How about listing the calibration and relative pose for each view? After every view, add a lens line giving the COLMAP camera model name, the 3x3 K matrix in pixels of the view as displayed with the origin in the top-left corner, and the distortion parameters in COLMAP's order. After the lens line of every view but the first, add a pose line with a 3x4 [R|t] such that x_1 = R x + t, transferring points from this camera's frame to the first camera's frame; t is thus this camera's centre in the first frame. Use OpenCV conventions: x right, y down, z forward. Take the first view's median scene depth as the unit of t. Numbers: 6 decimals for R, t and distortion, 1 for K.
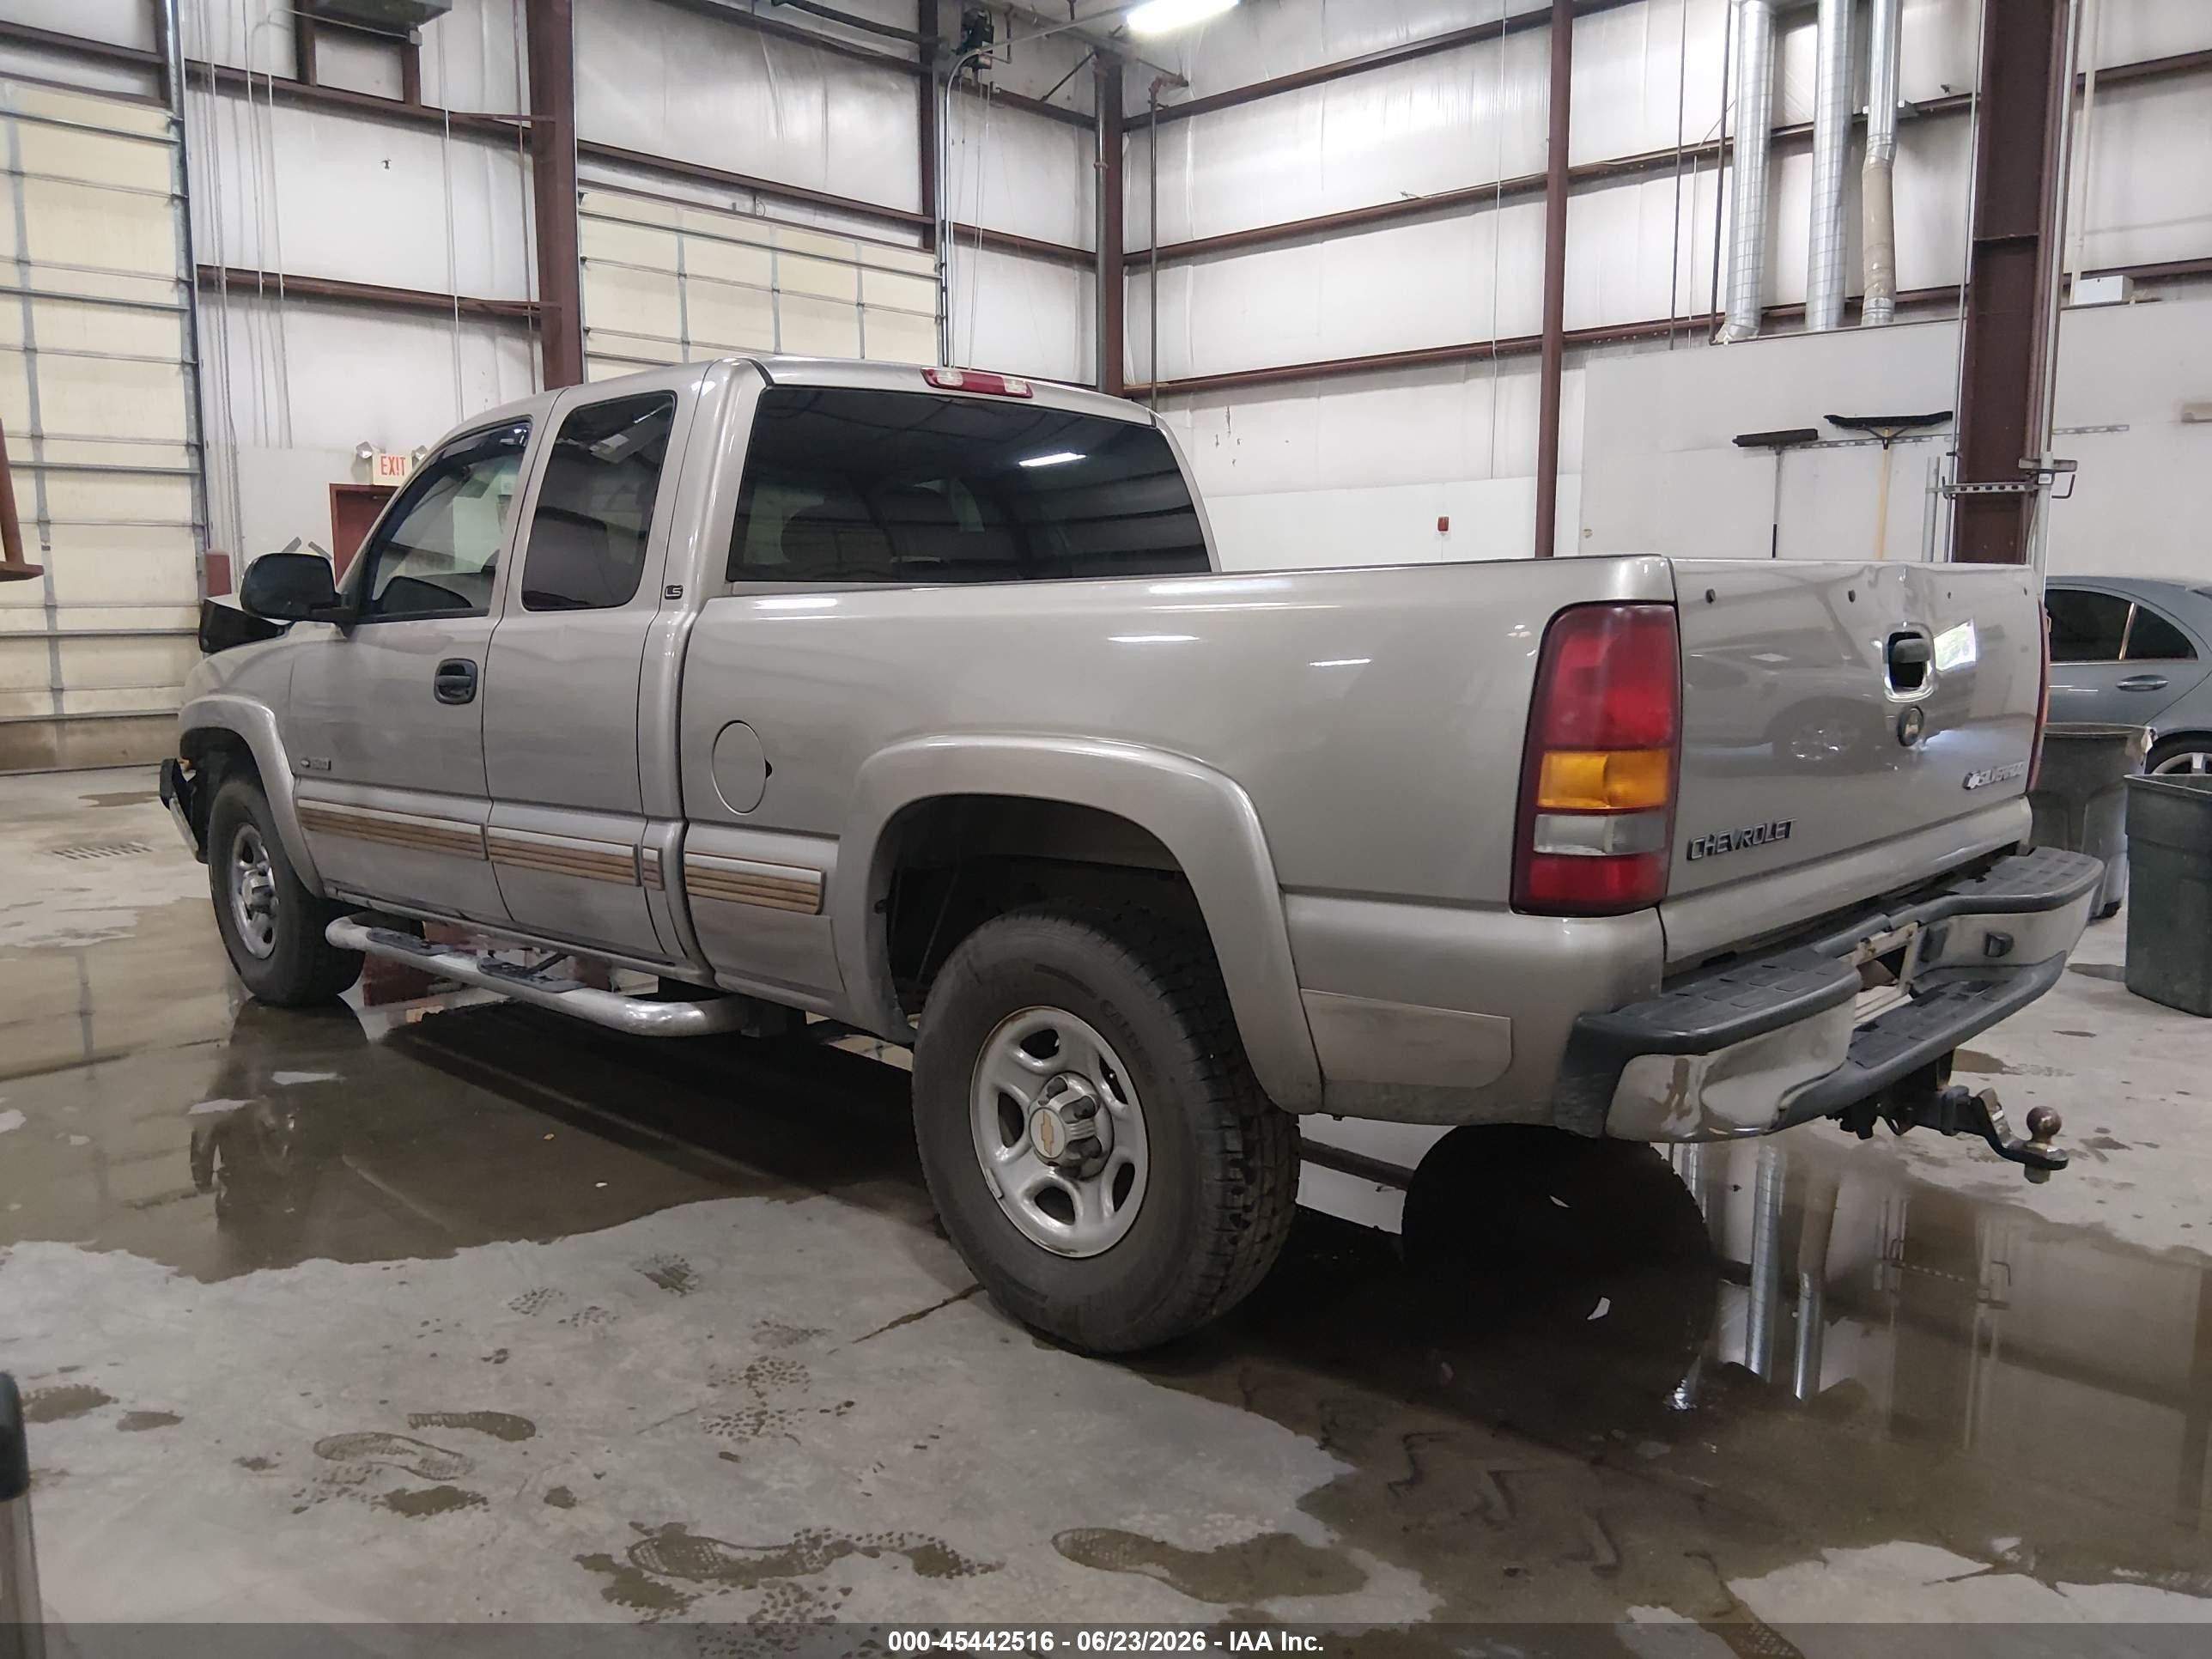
lens RADIAL K [[1739.4, 0, 1082.7], [0, 1739.4, 828.6], [0, 0, 1]] dist [0.085648, -0.153461]
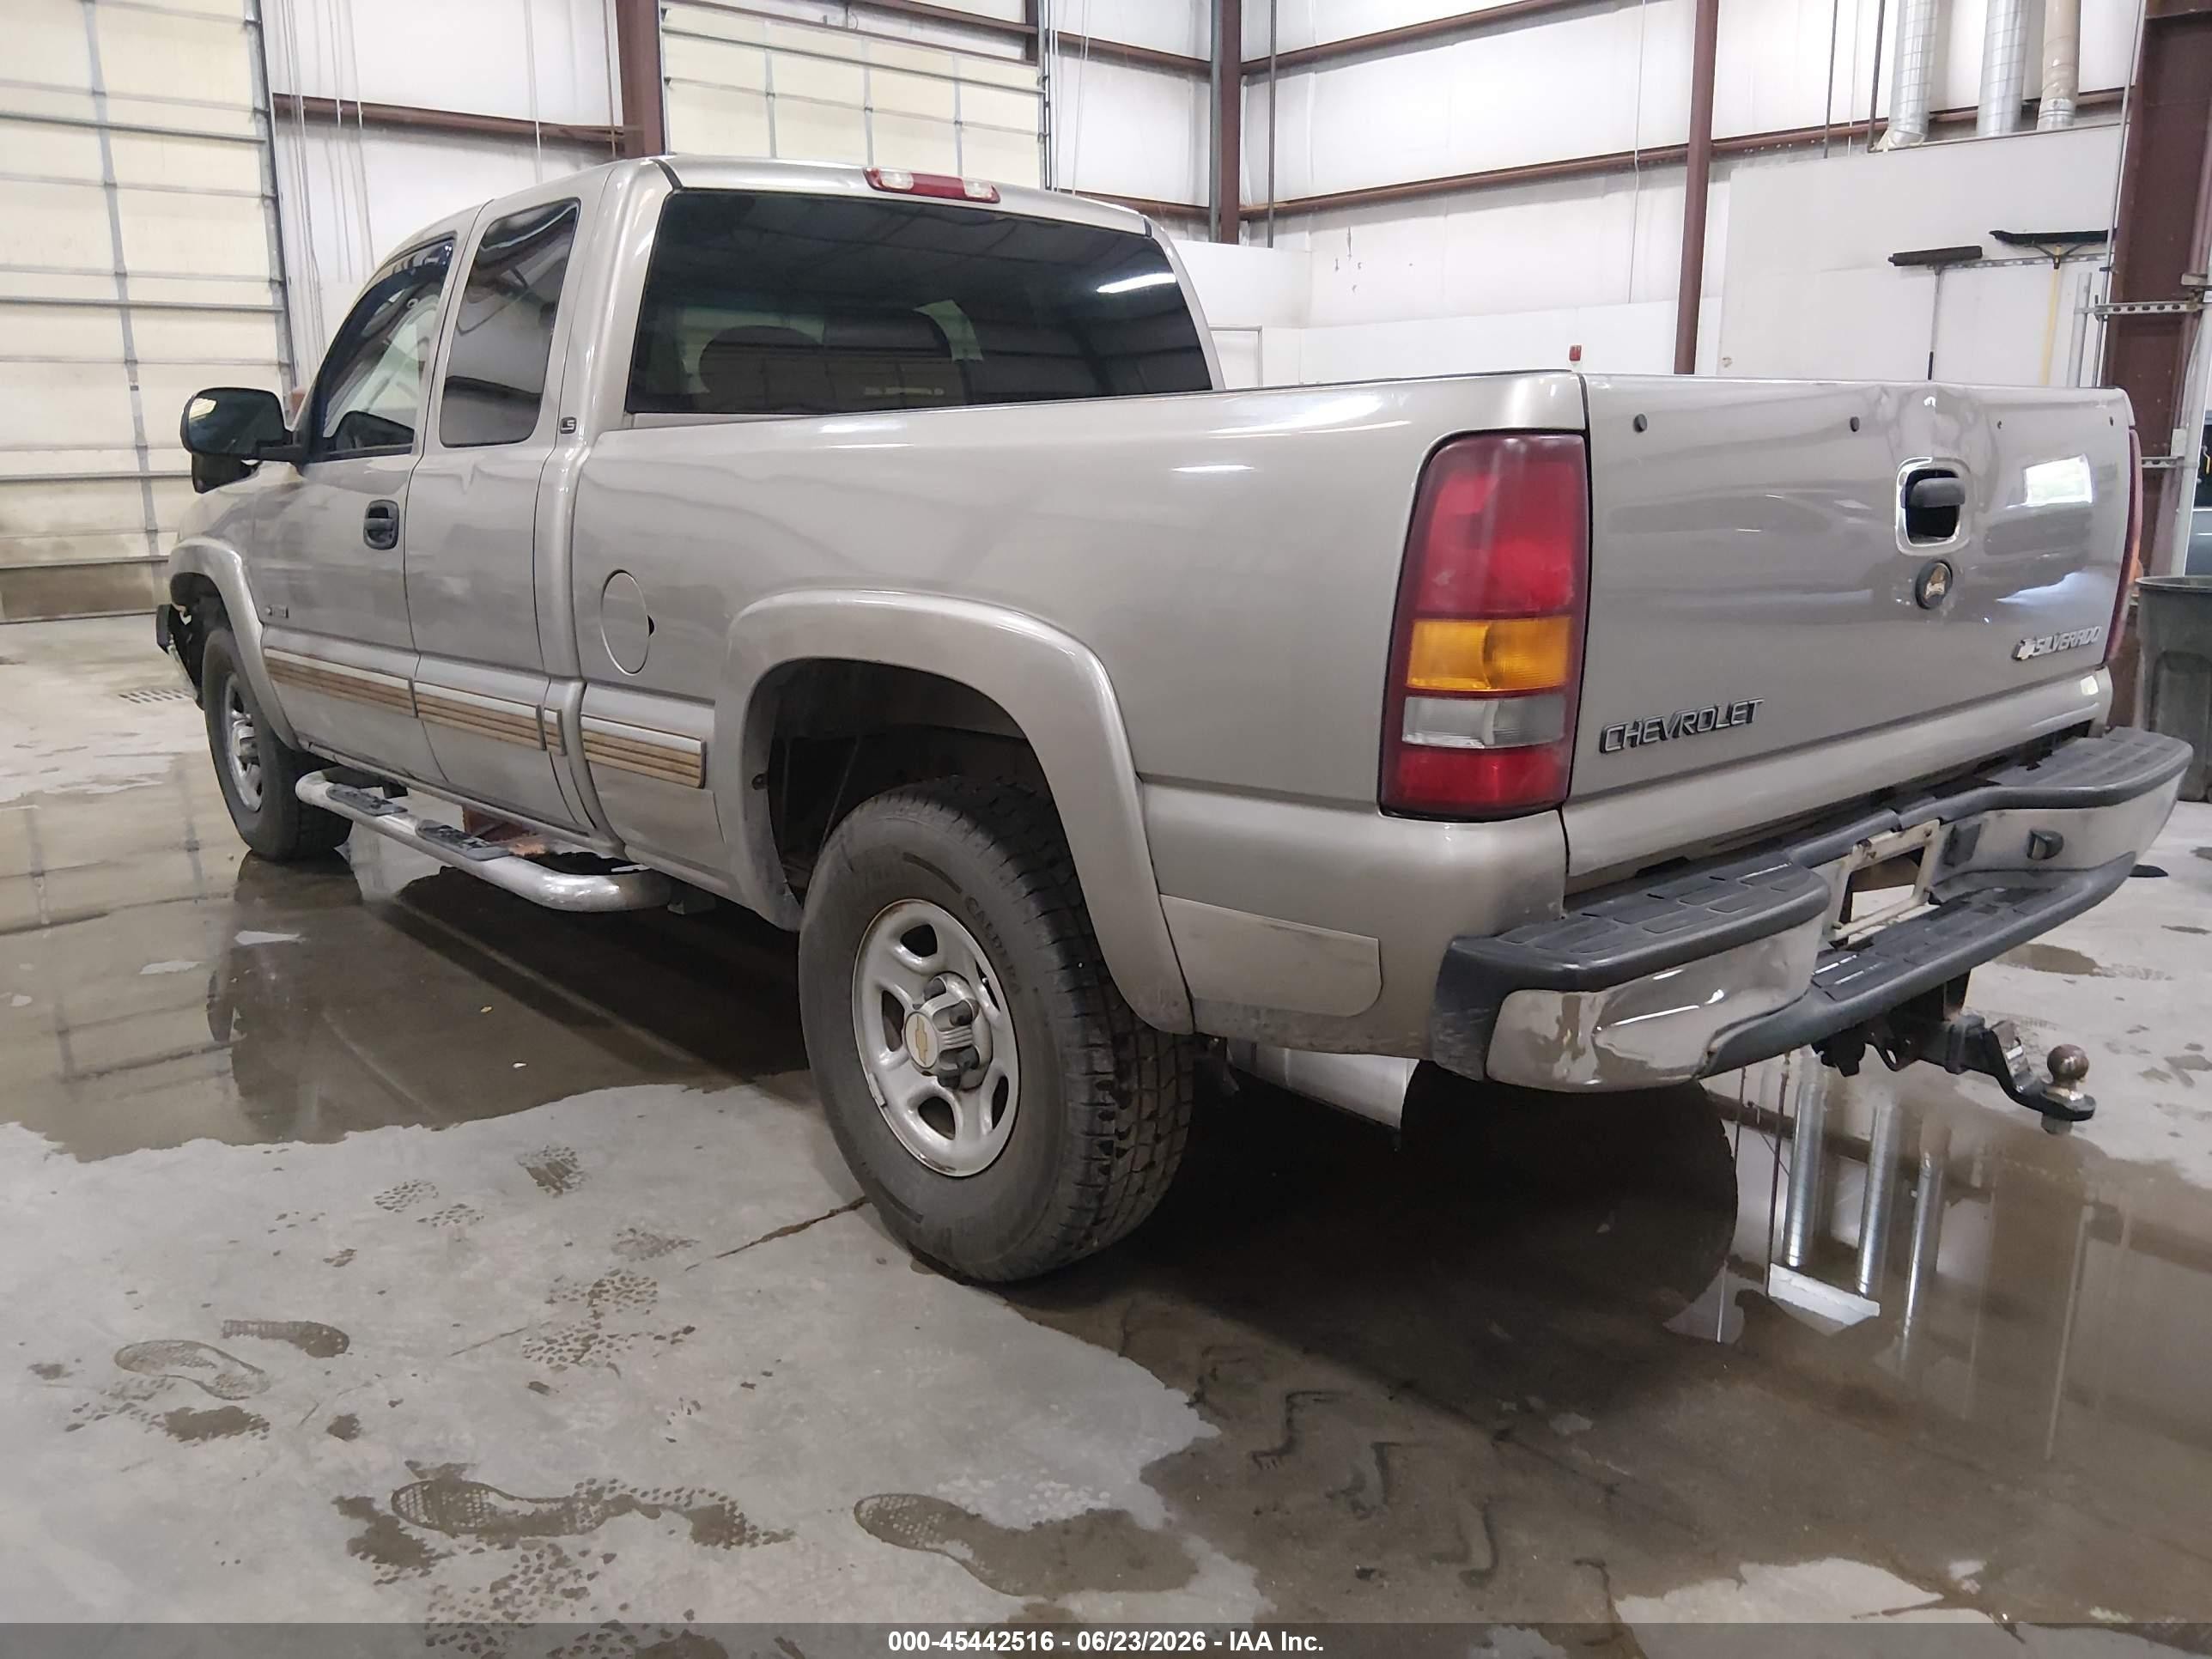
lens RADIAL K [[1726.7, 0, 1101.8], [0, 1726.7, 827.0], [0, 0, 1]] dist [0.068073, -0.129208]
pose [[0.996332, 0.016312, -0.083998, 0.140601], [-0.008741, 0.995929, 0.089718, -0.013927], [0.085120, -0.088654, 0.992419, 0.133996]]
